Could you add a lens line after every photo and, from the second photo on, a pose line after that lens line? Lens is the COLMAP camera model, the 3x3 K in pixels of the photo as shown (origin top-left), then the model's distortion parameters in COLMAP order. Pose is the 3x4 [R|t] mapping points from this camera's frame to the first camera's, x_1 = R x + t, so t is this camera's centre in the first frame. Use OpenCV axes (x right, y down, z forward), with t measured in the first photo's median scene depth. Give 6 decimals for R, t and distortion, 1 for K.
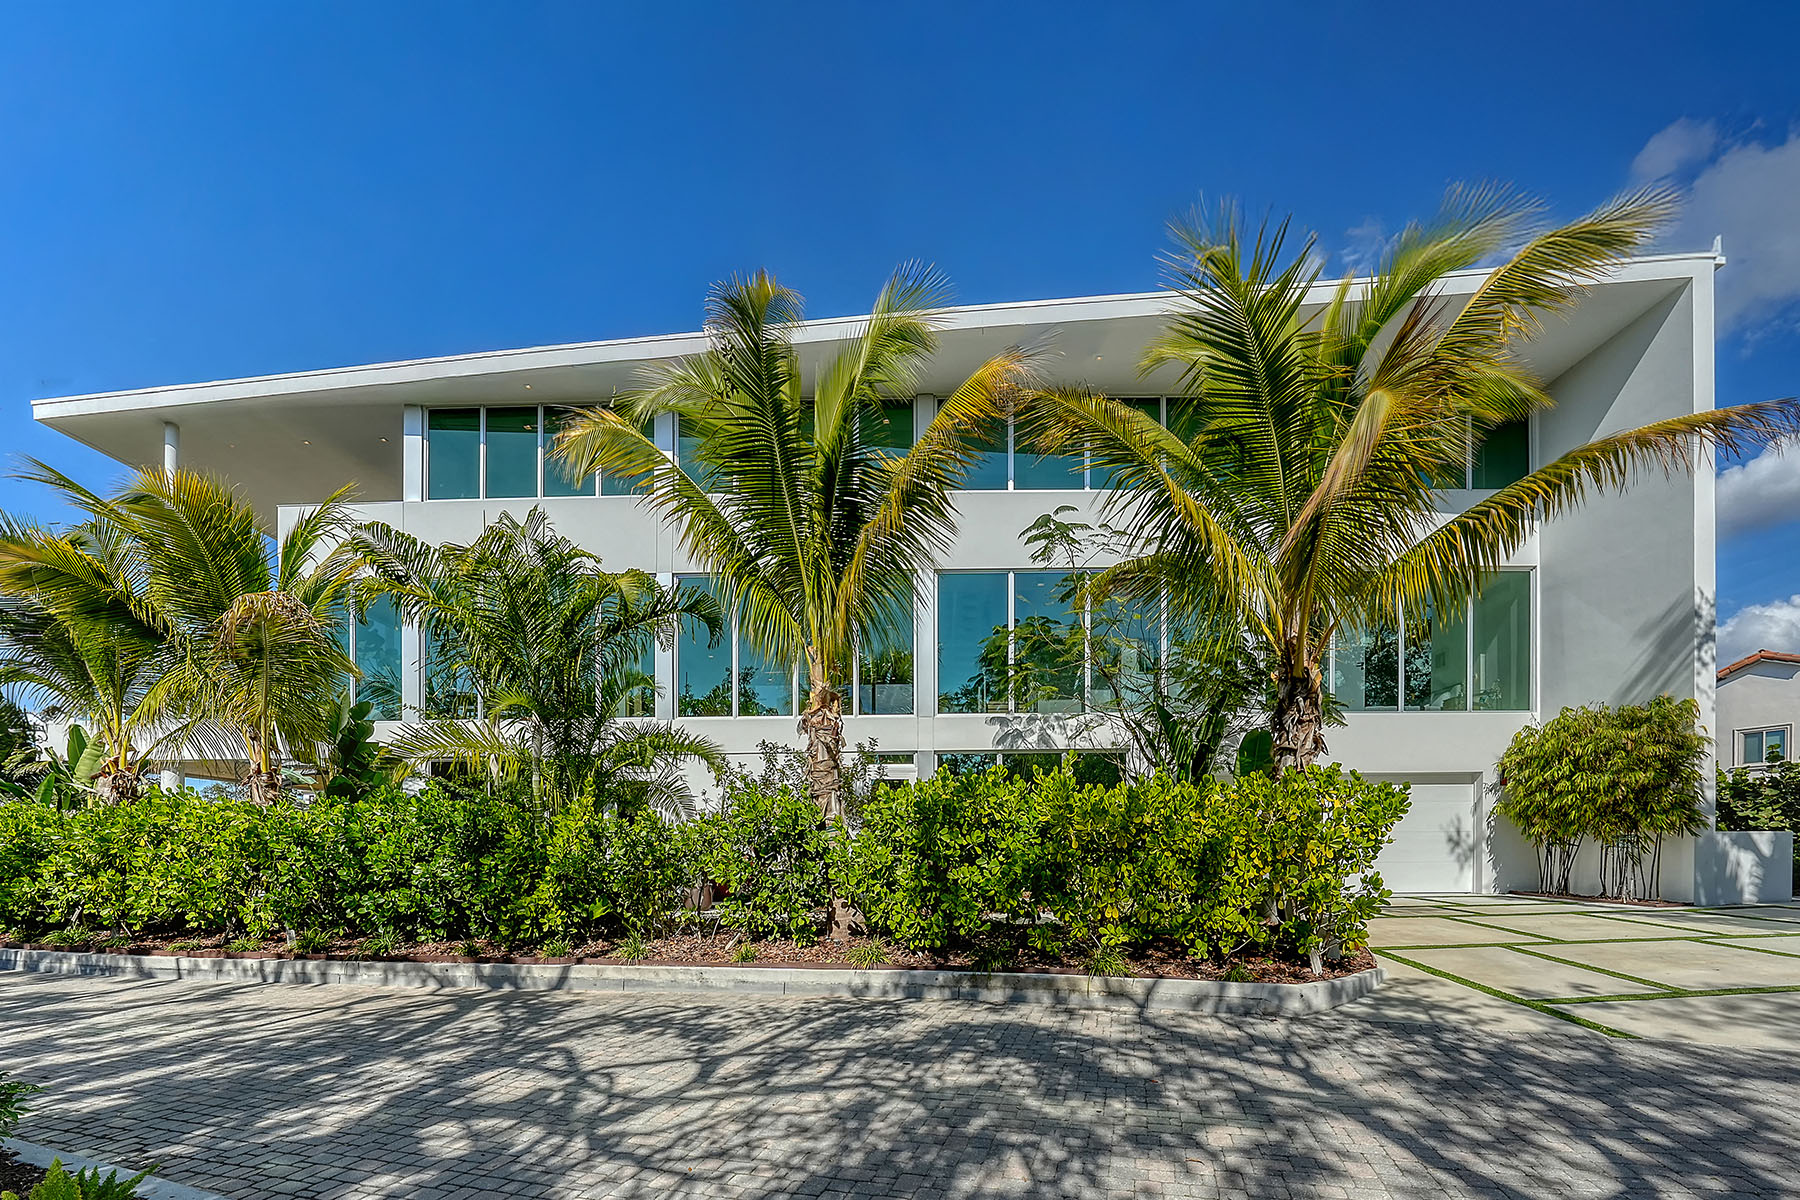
lens RADIAL K [[920.9, 0, 900.0], [0, 920.9, 600.0], [0, 0, 1]] dist [-0.003130, -0.000326]
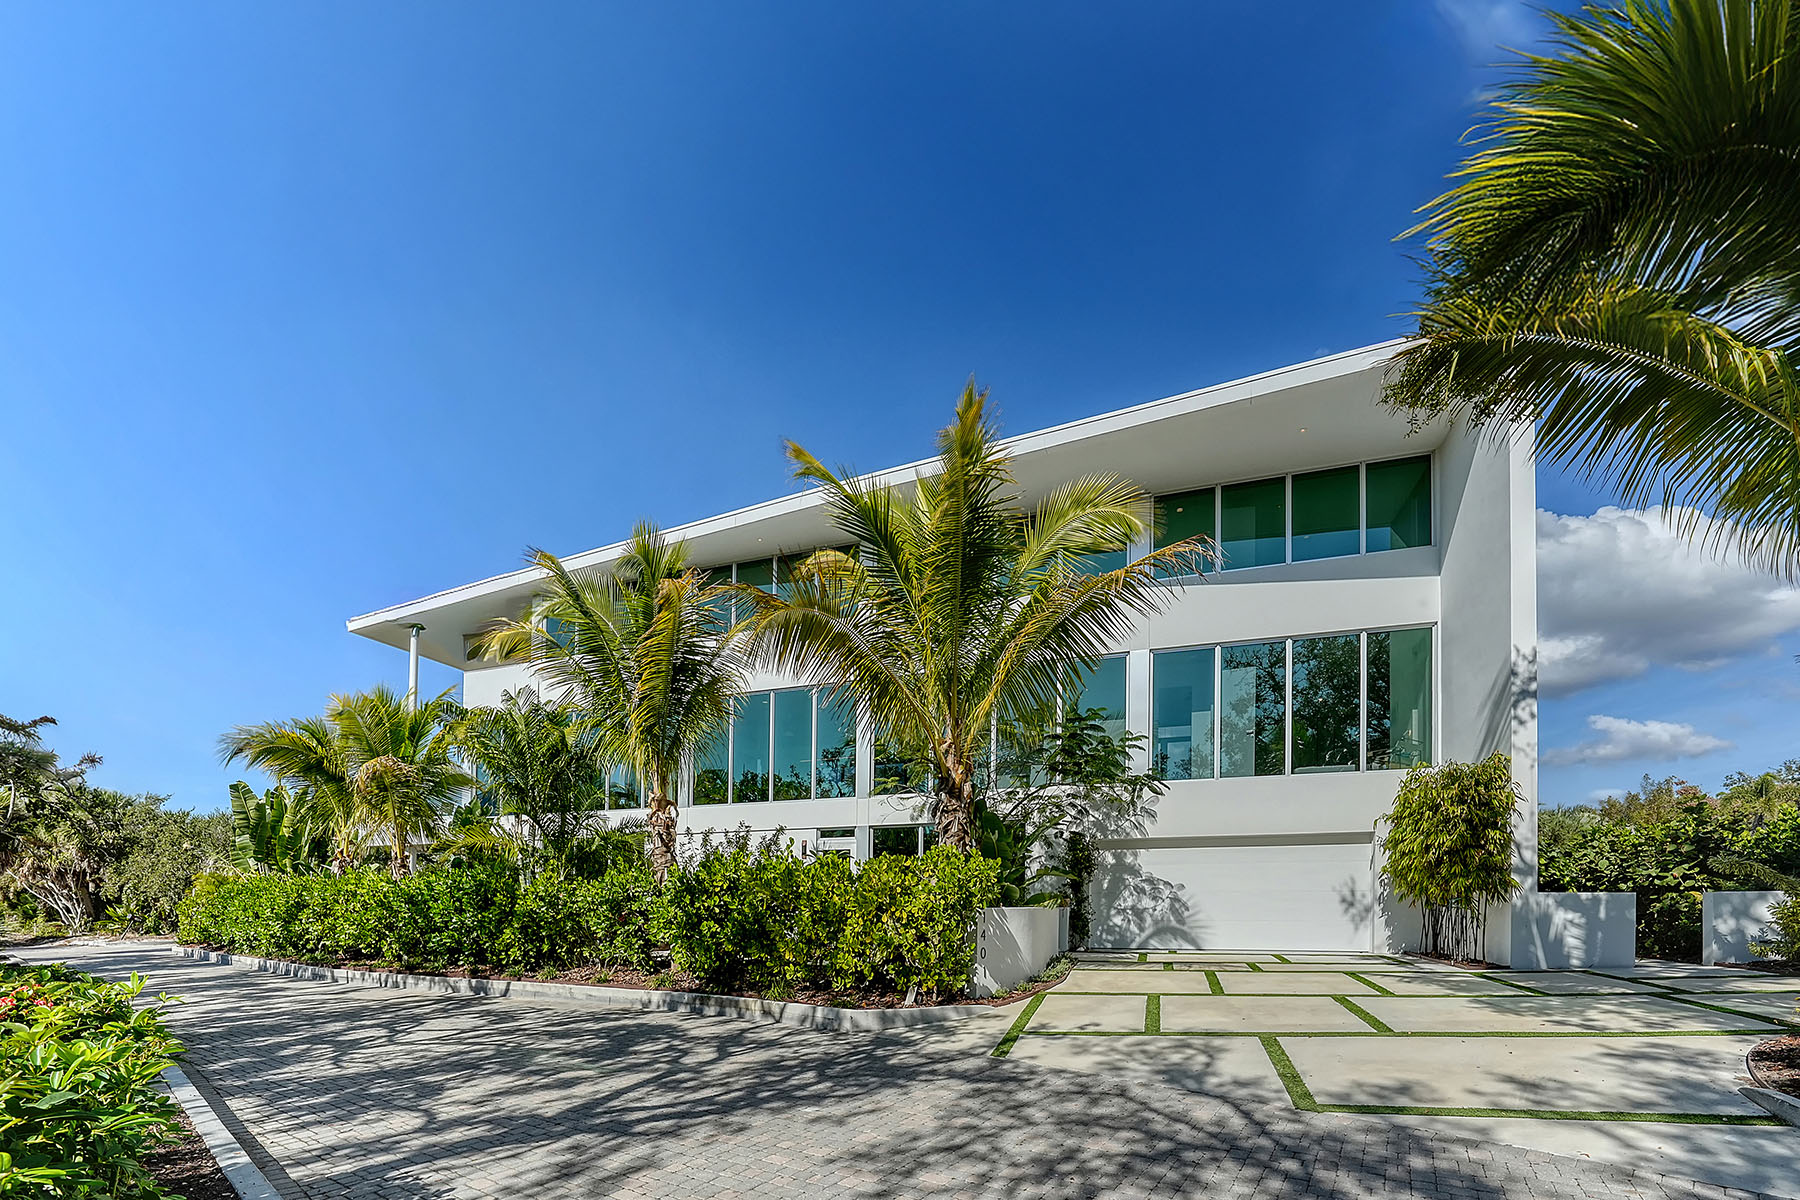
lens RADIAL K [[920.9, 0, 900.0], [0, 920.9, 600.0], [0, 0, 1]] dist [-0.003130, -0.000326]
pose [[0.926577, -0.114007, -0.358408, 0.767497], [0.095146, 0.993007, -0.069893, -0.068319], [0.363870, 0.030660, 0.930945, -0.211792]]
